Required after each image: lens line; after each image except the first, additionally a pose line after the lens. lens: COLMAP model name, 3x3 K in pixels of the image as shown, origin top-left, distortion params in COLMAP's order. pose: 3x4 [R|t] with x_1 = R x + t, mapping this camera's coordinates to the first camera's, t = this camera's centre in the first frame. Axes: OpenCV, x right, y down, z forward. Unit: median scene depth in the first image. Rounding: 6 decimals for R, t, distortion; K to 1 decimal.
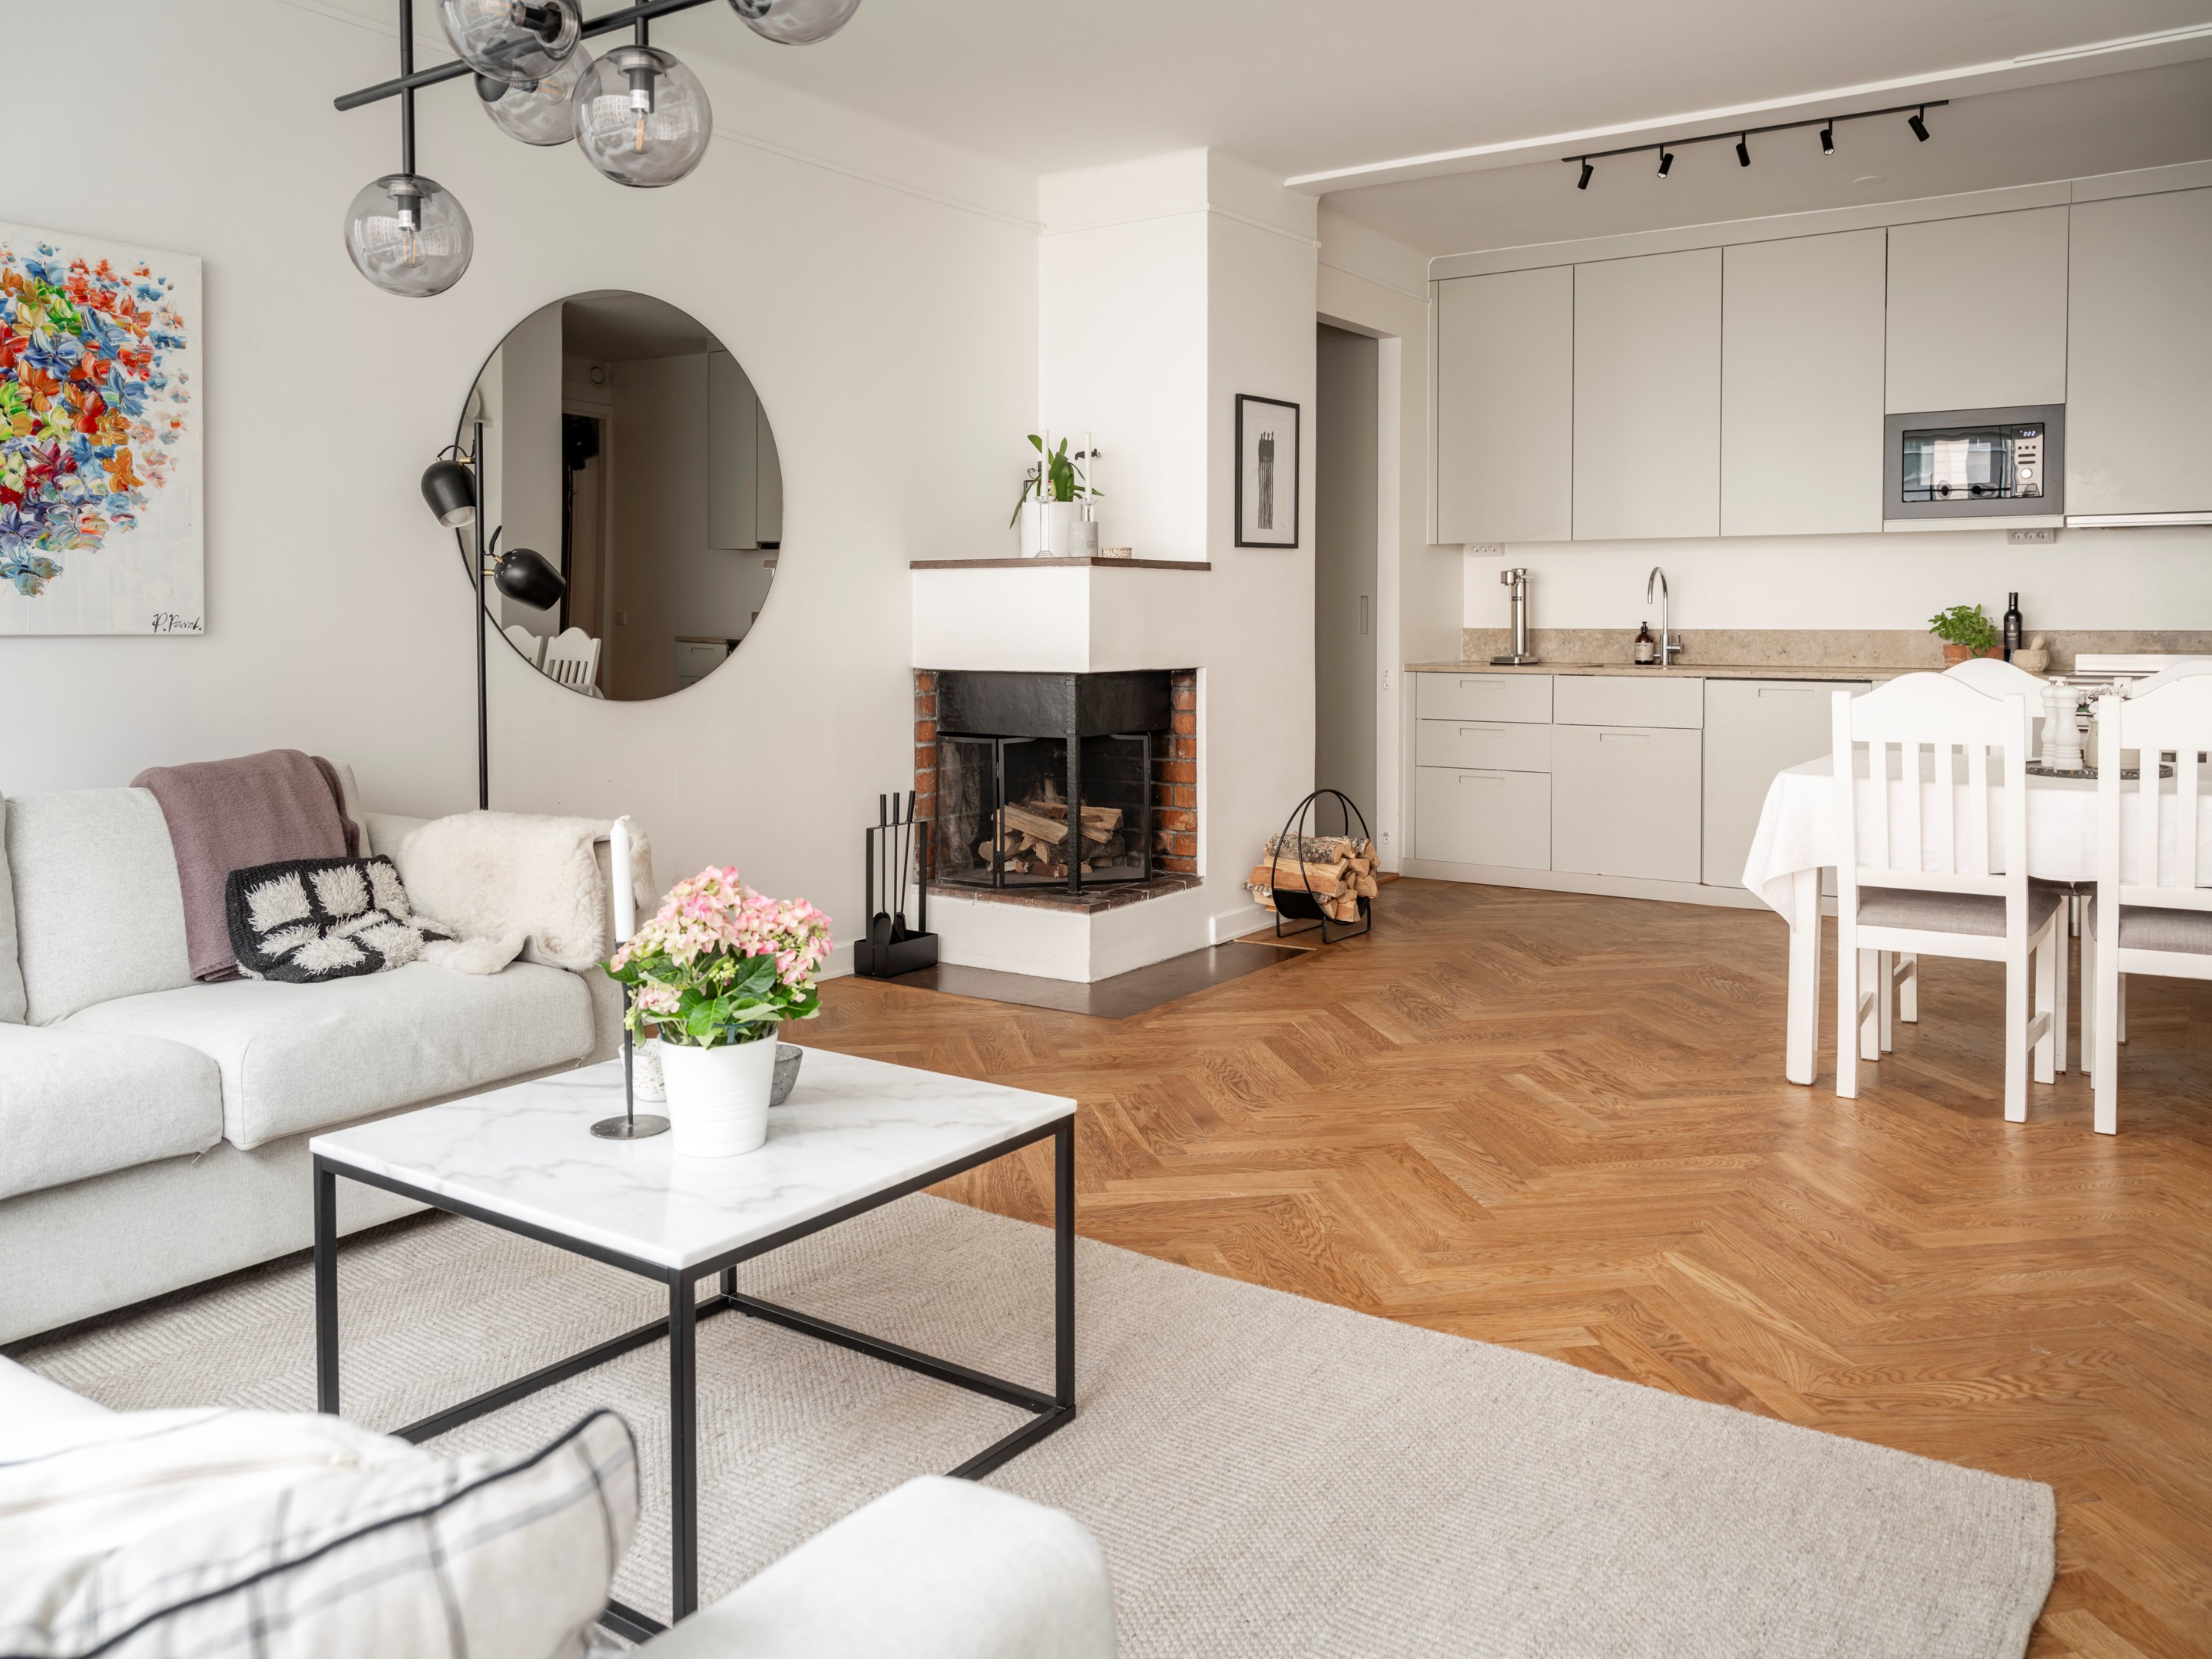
lens RADIAL K [[1748.3, 0, 1096.8], [0, 1748.3, 810.1], [0, 0, 1]] dist [-0.003470, 0.005385]
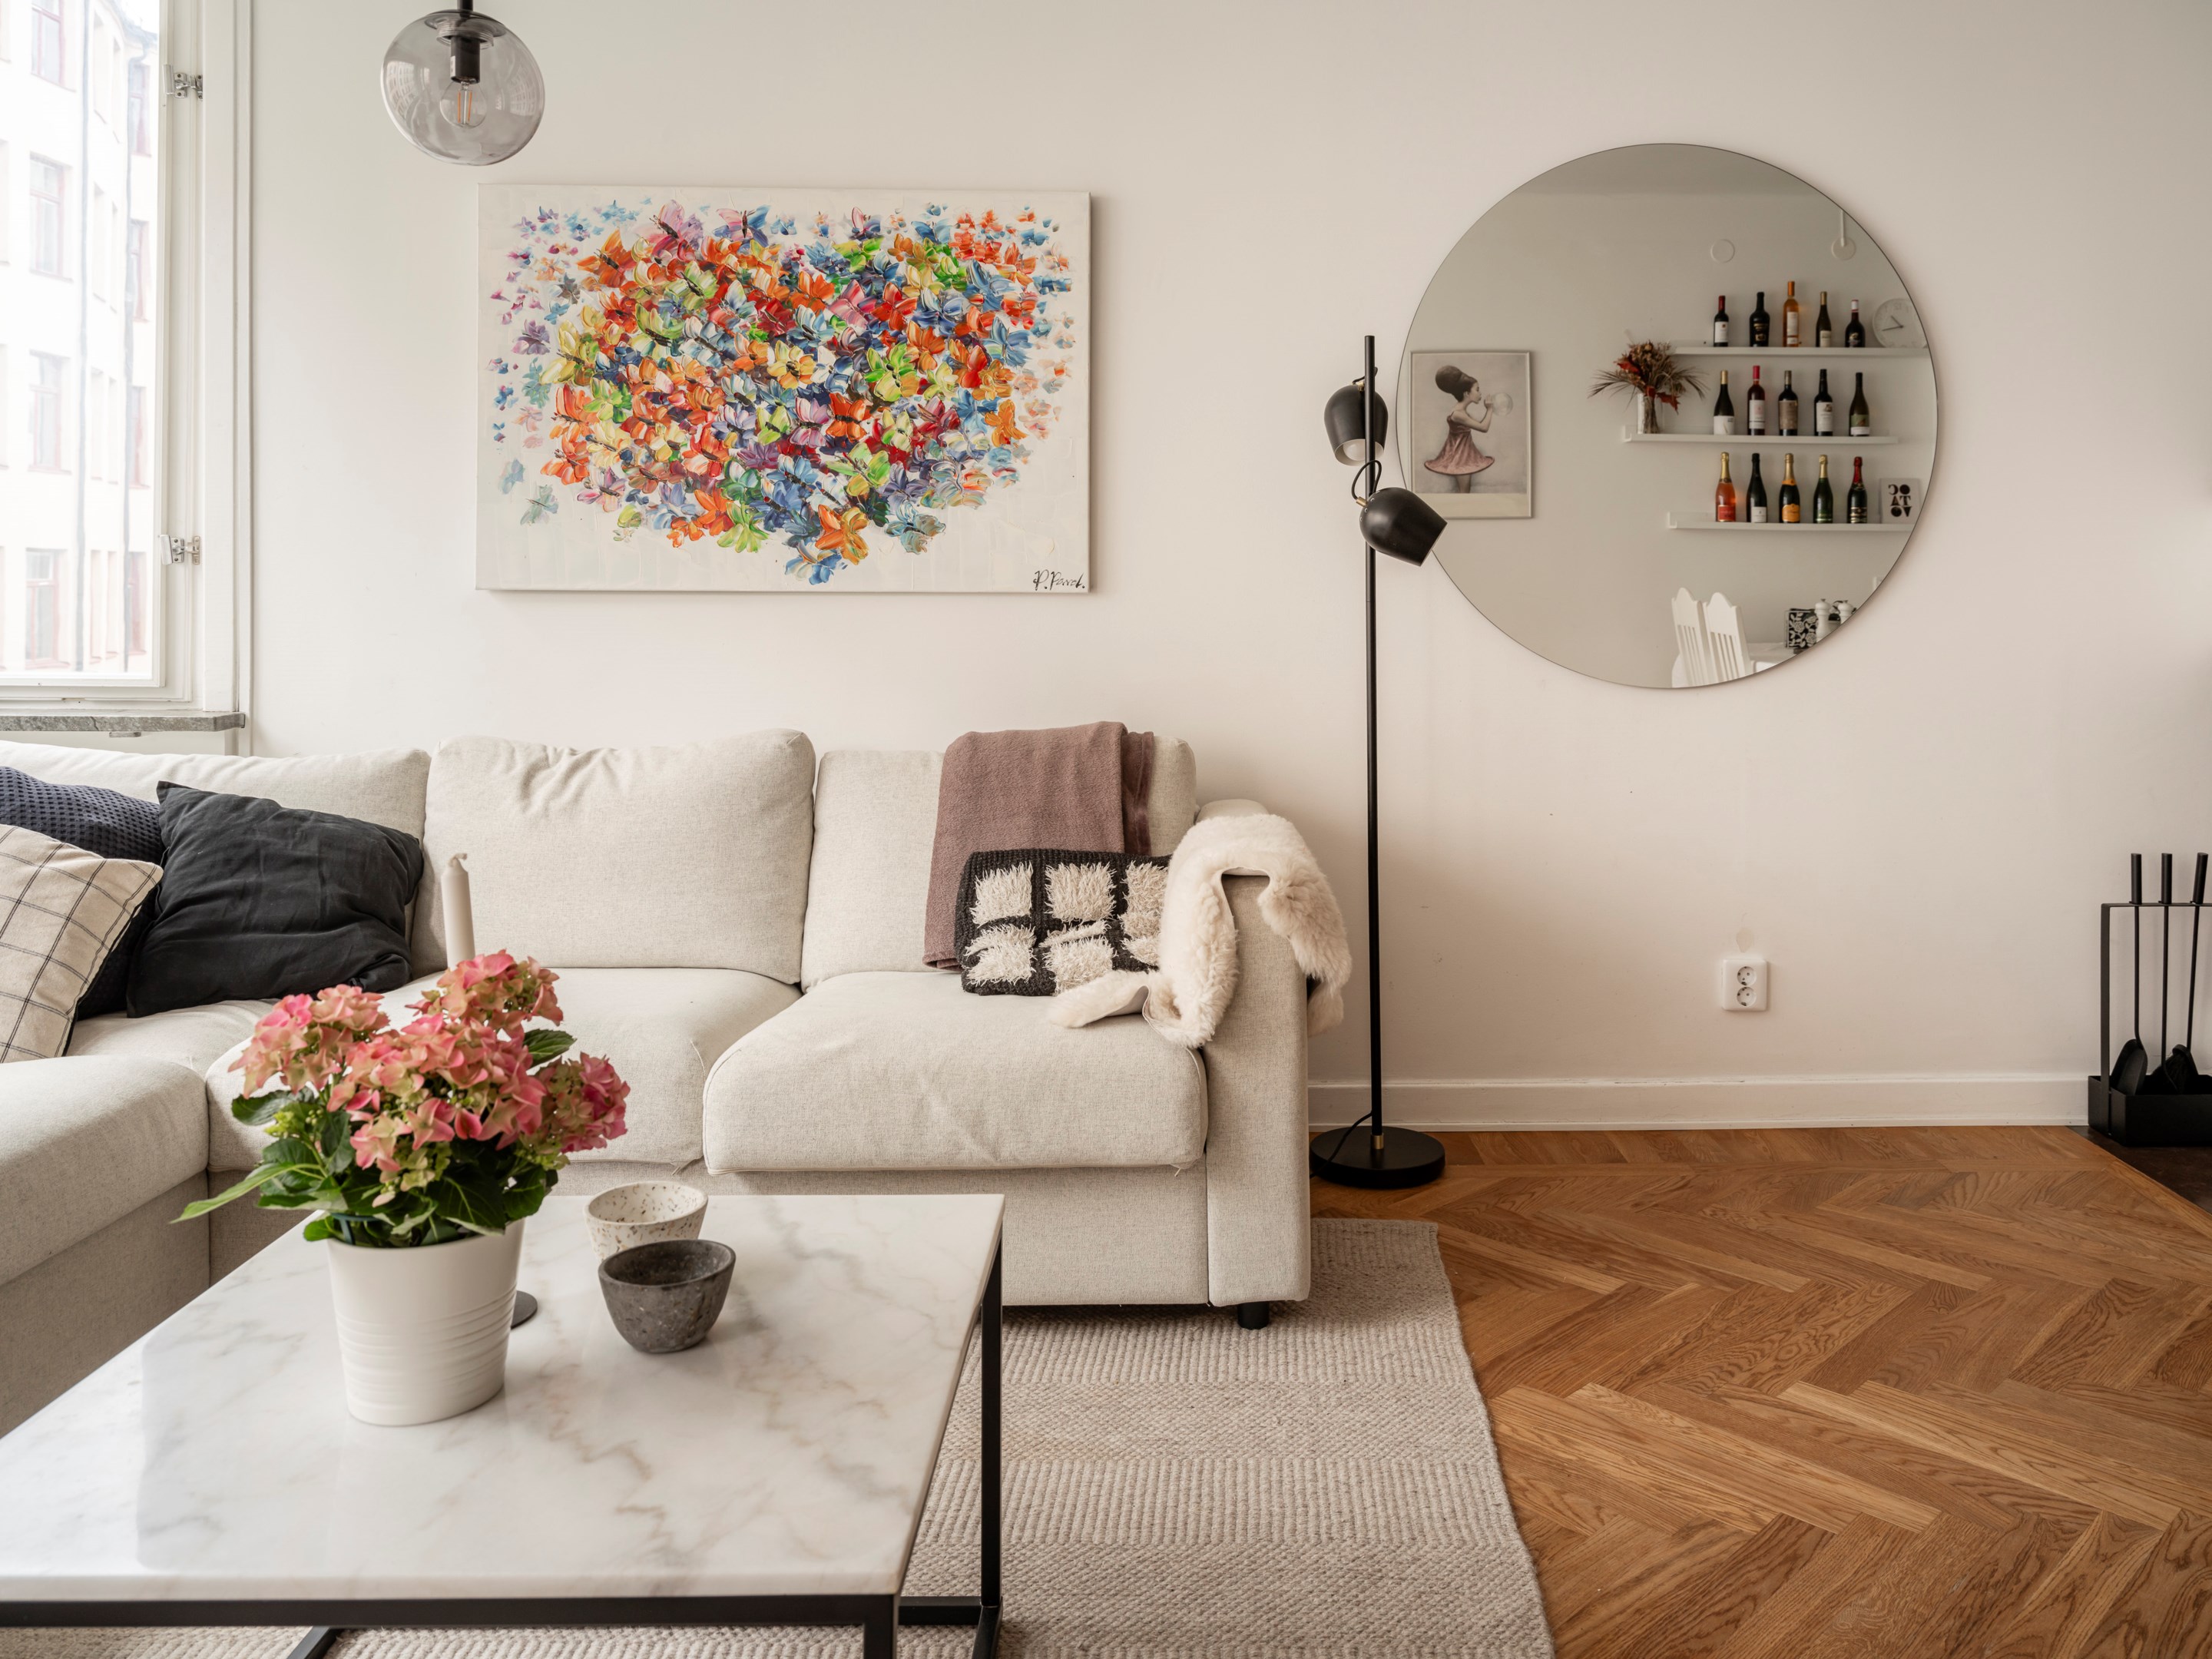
lens RADIAL K [[1748.3, 0, 1097.2], [0, 1748.3, 630.1], [0, 0, 1]] dist [-0.003470, 0.005385]
pose [[0.585607, 0.022721, -0.810277, 0.256029], [-0.090486, 0.995192, -0.037490, -0.048296], [0.805529, 0.095273, 0.584847, 0.480555]]
